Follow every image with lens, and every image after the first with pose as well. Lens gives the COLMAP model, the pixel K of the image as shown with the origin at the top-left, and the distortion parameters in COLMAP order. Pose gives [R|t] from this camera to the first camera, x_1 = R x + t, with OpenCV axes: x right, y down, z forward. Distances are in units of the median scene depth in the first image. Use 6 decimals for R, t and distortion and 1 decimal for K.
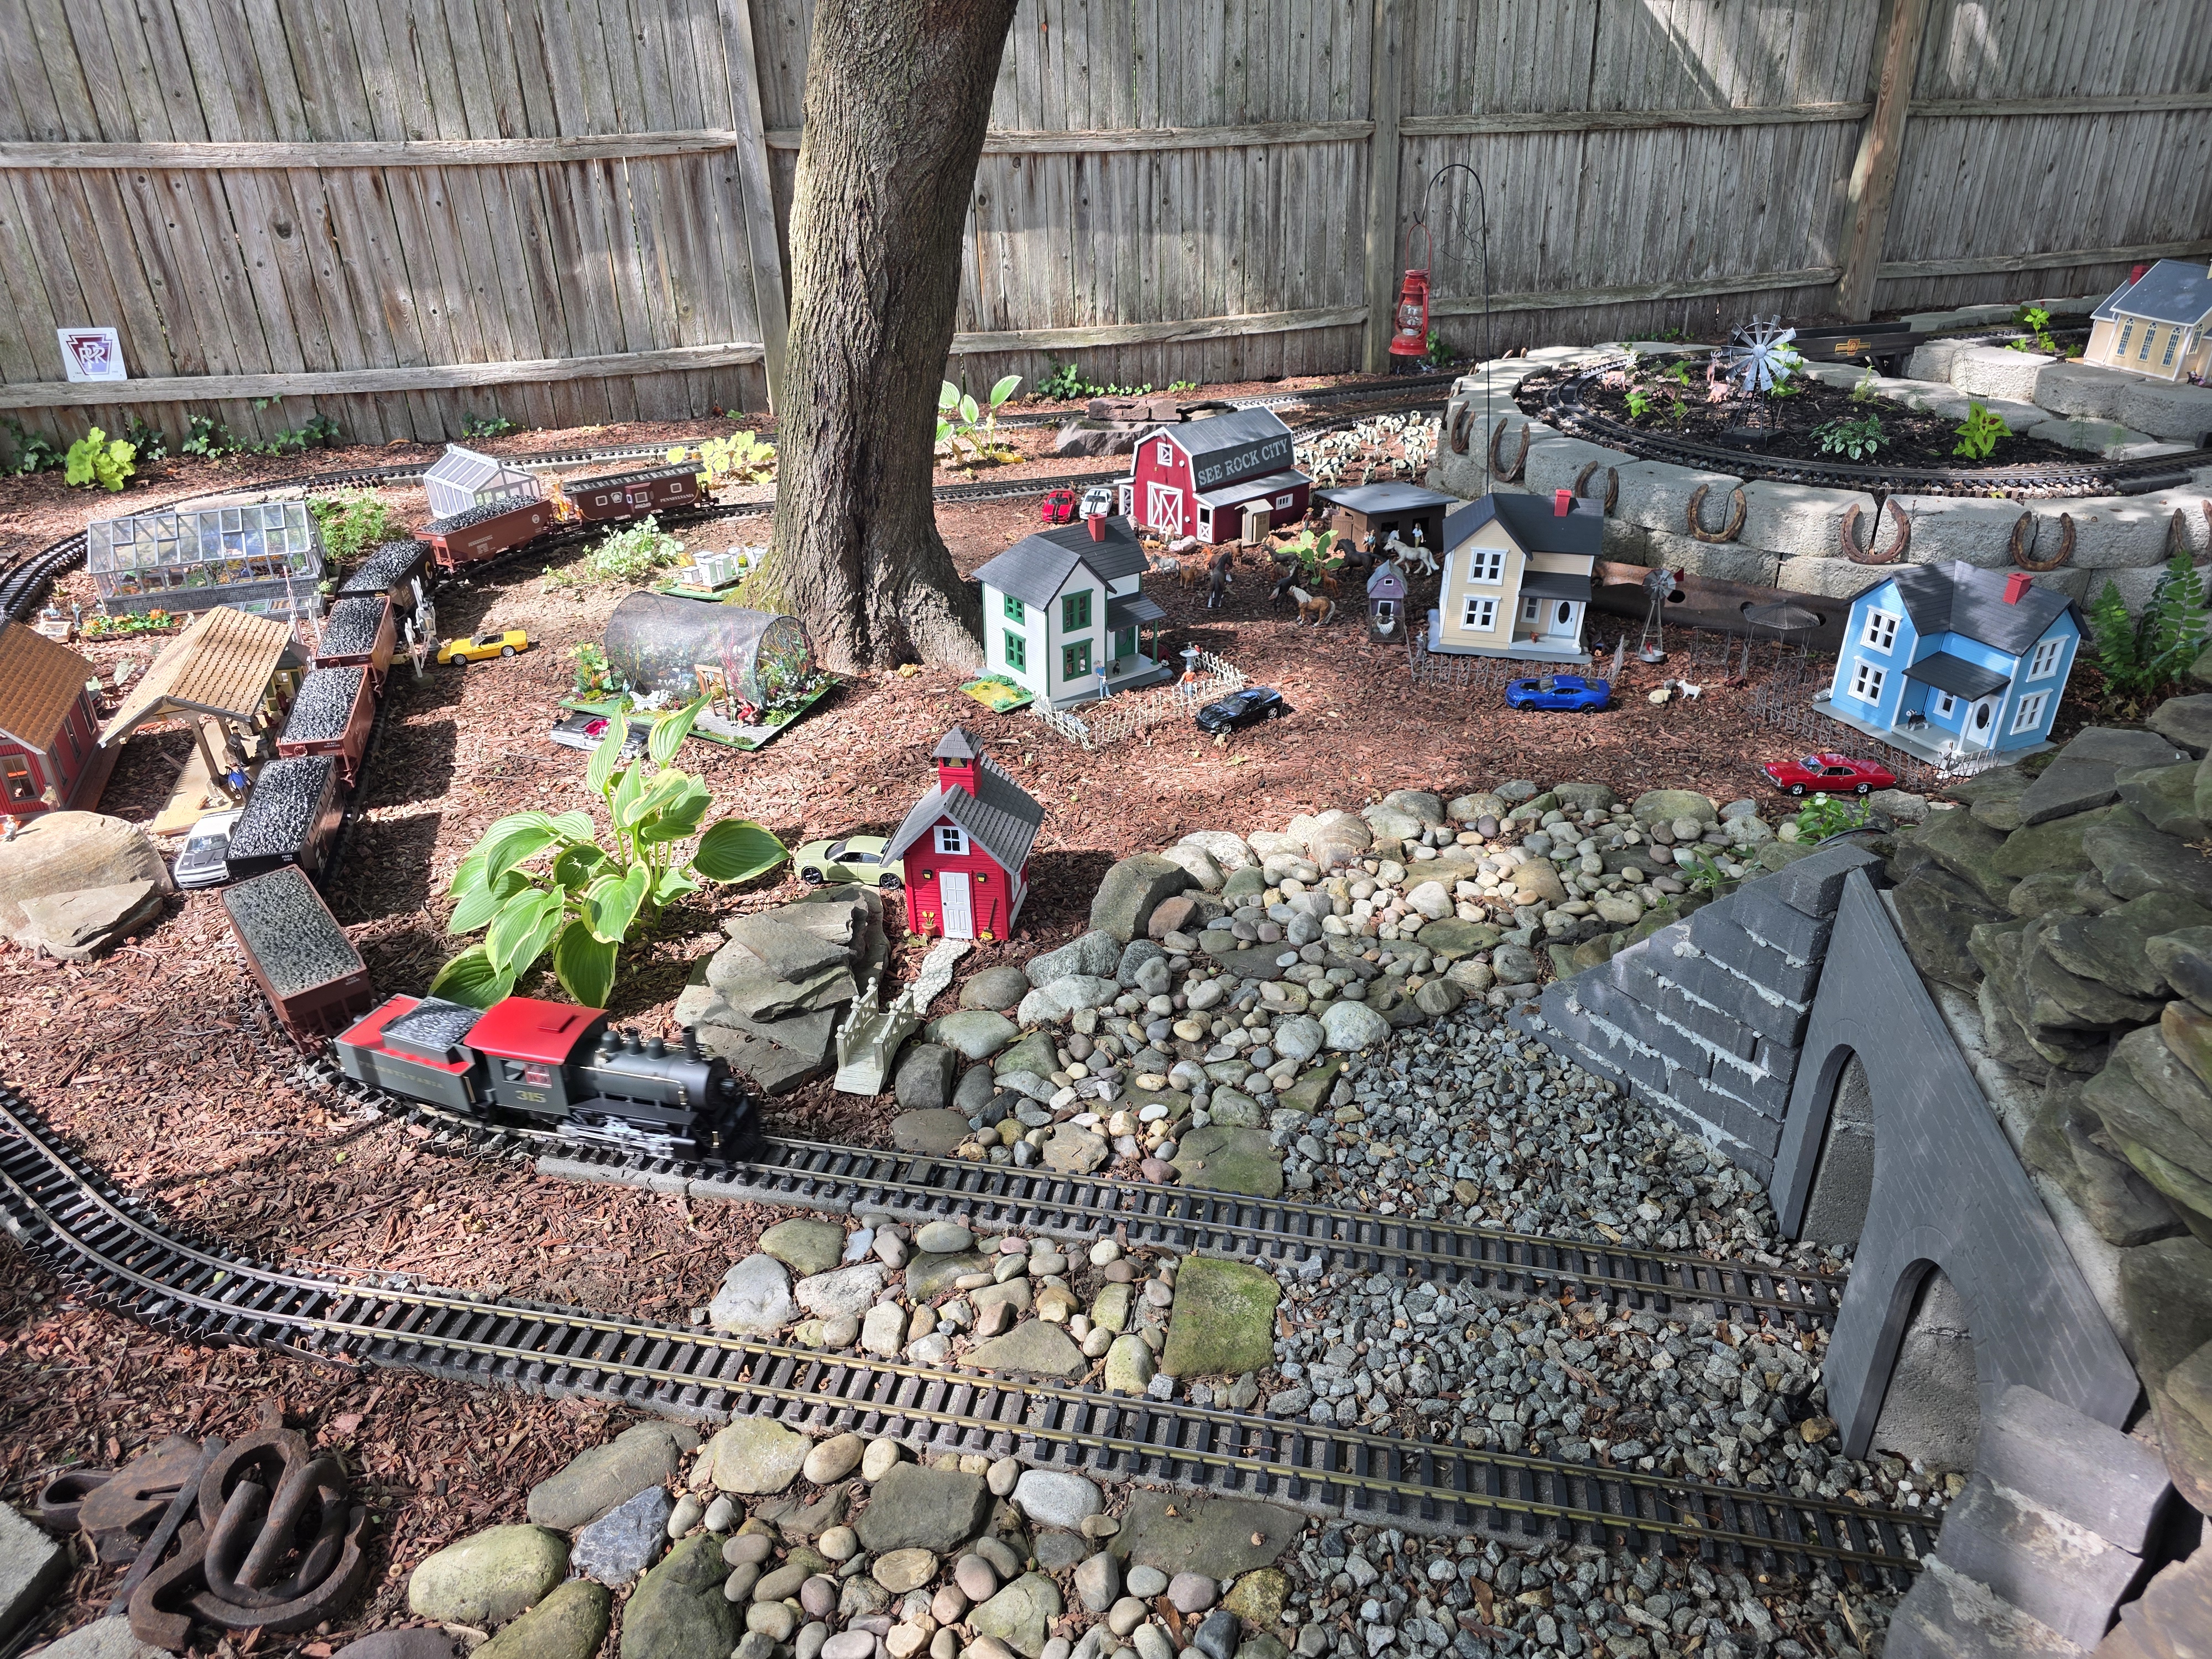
lens RADIAL K [[1475.9, 0, 1127.1], [0, 1475.9, 826.6], [0, 0, 1]] dist [0.044744, -0.045603]
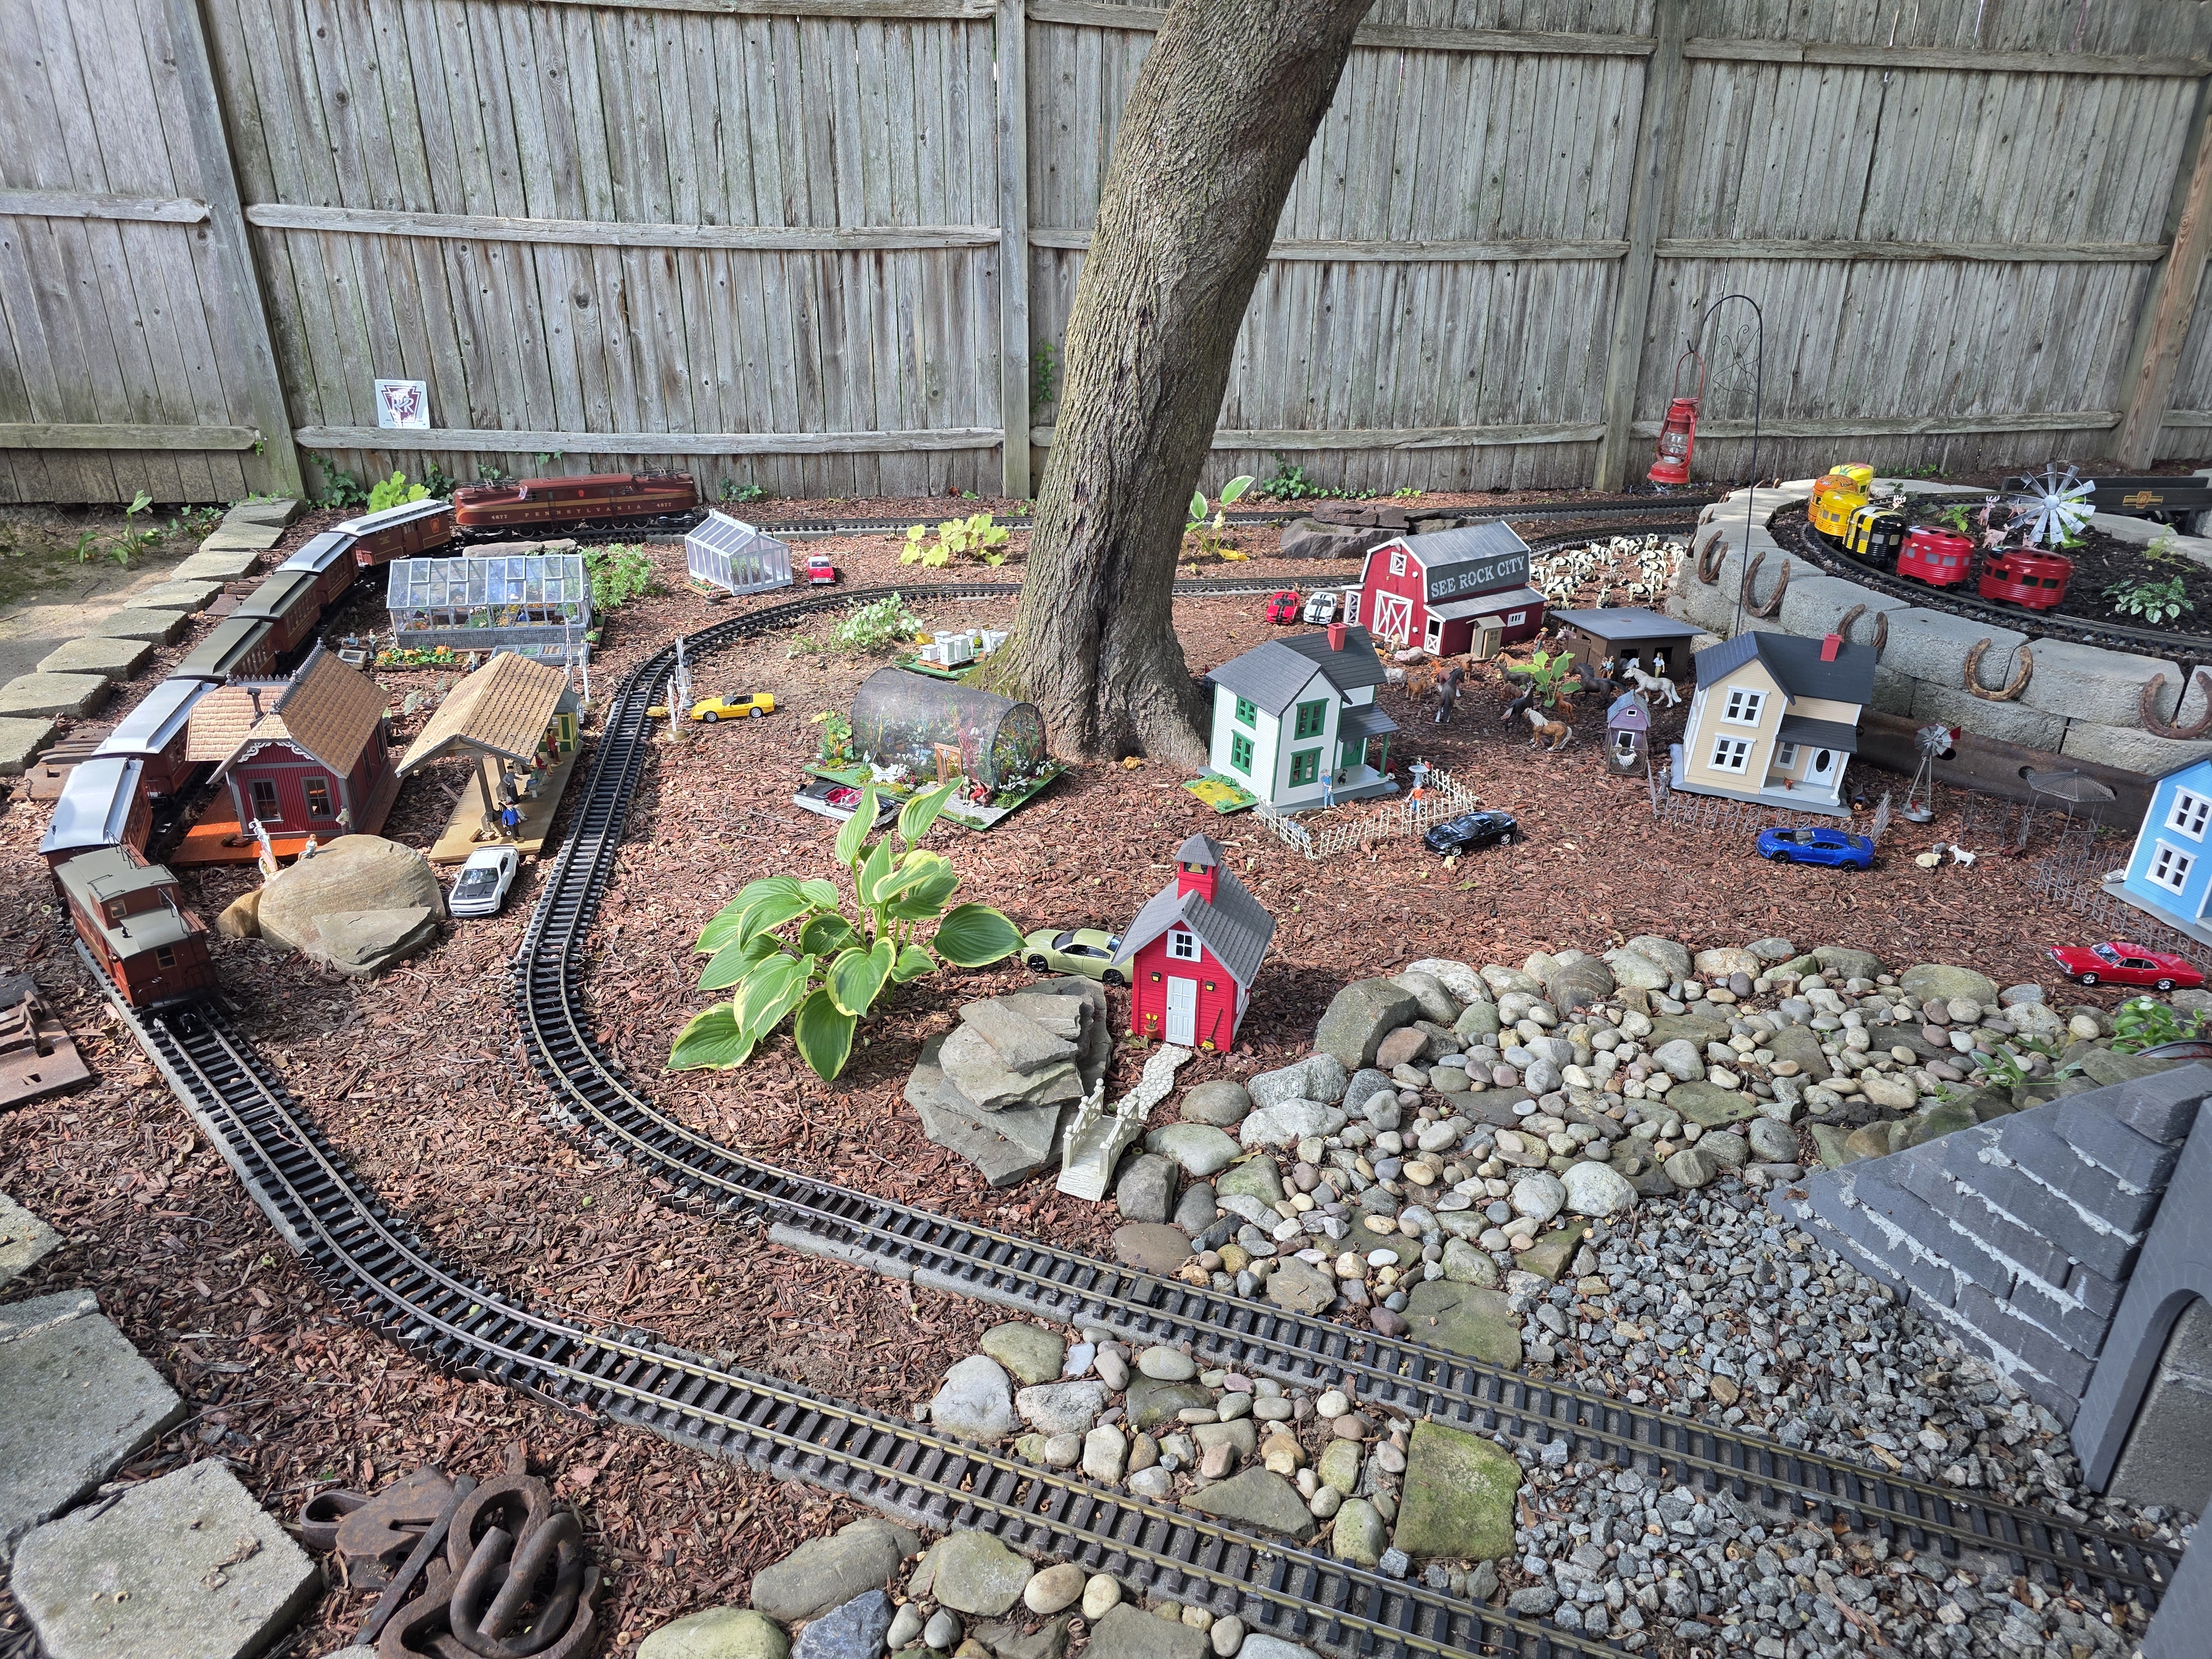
lens RADIAL K [[1475.9, 0, 1106.4], [0, 1475.9, 829.6], [0, 0, 1]] dist [0.044744, -0.045603]
pose [[0.988404, 0.090876, -0.121654, -0.040182], [-0.097078, 0.994211, -0.046053, -0.012521], [0.116765, 0.057329, 0.991504, 0.003488]]
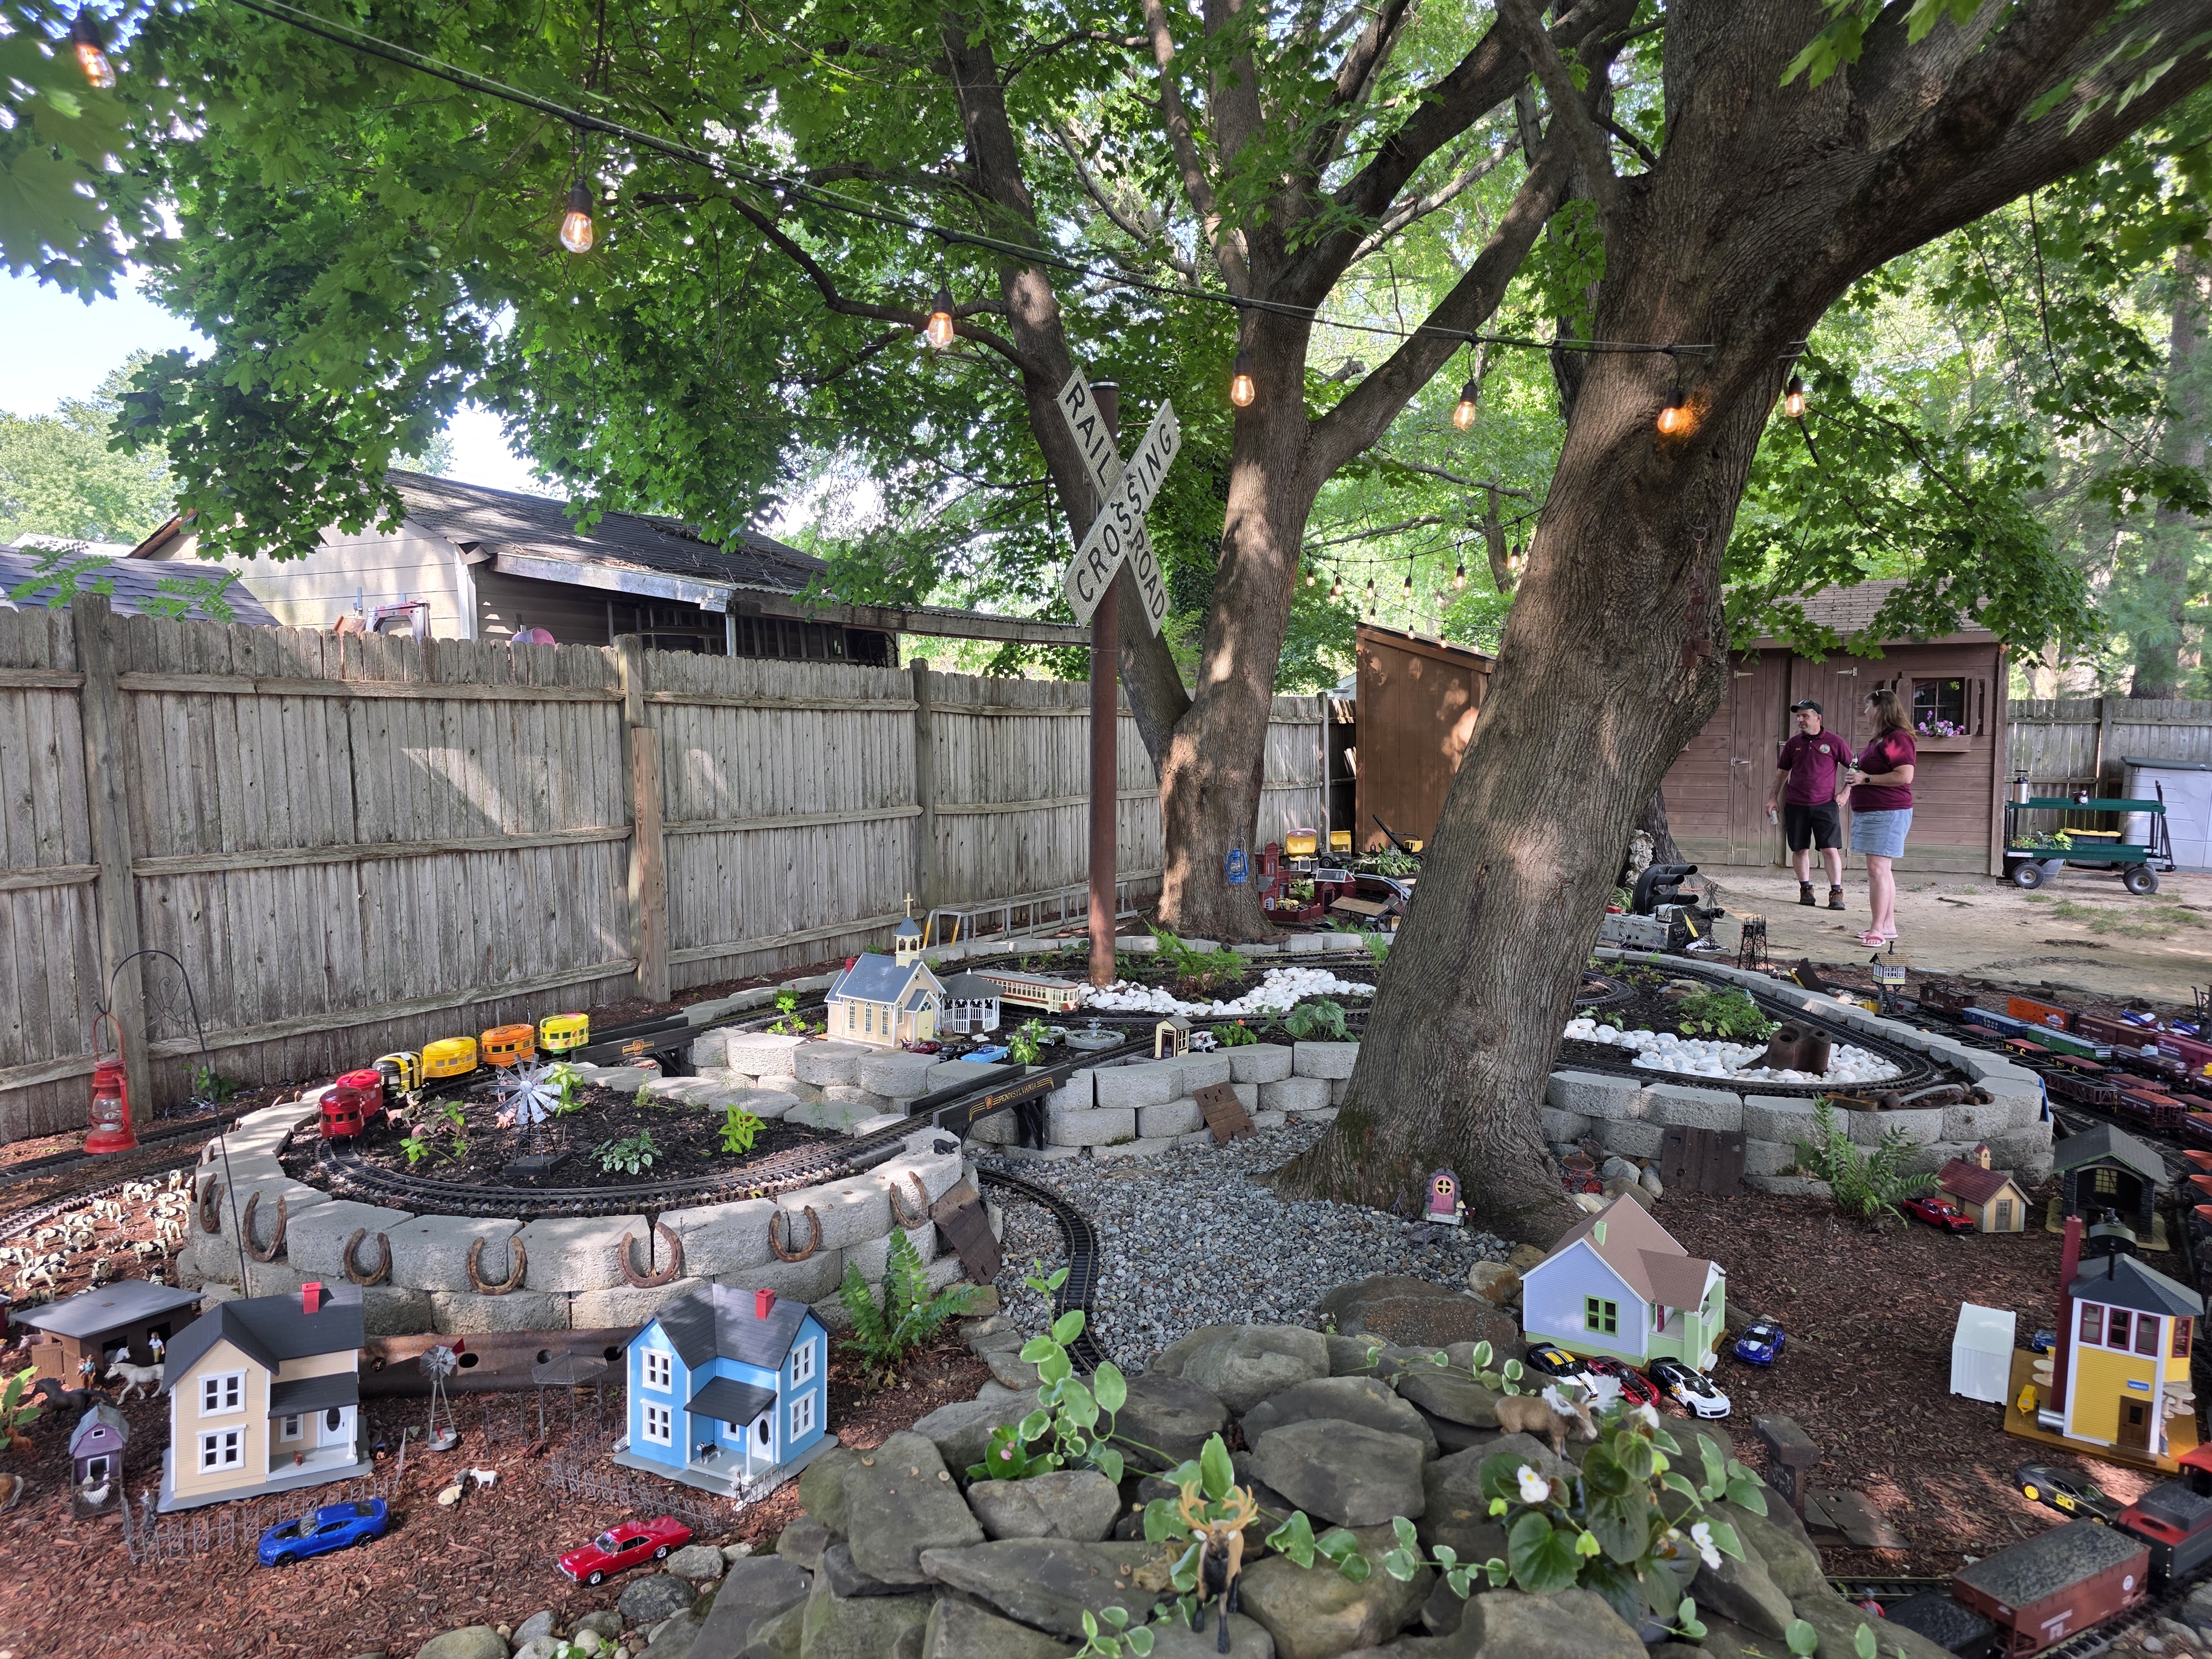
lens RADIAL K [[1475.9, 0, 1121.0], [0, 1475.9, 822.6], [0, 0, 1]] dist [0.044744, -0.045603]
pose [[0.758772, -0.025333, 0.650863, 0.084374], [0.290421, 0.907578, -0.303245, -0.062877], [-0.583027, 0.419118, 0.696003, -0.041026]]
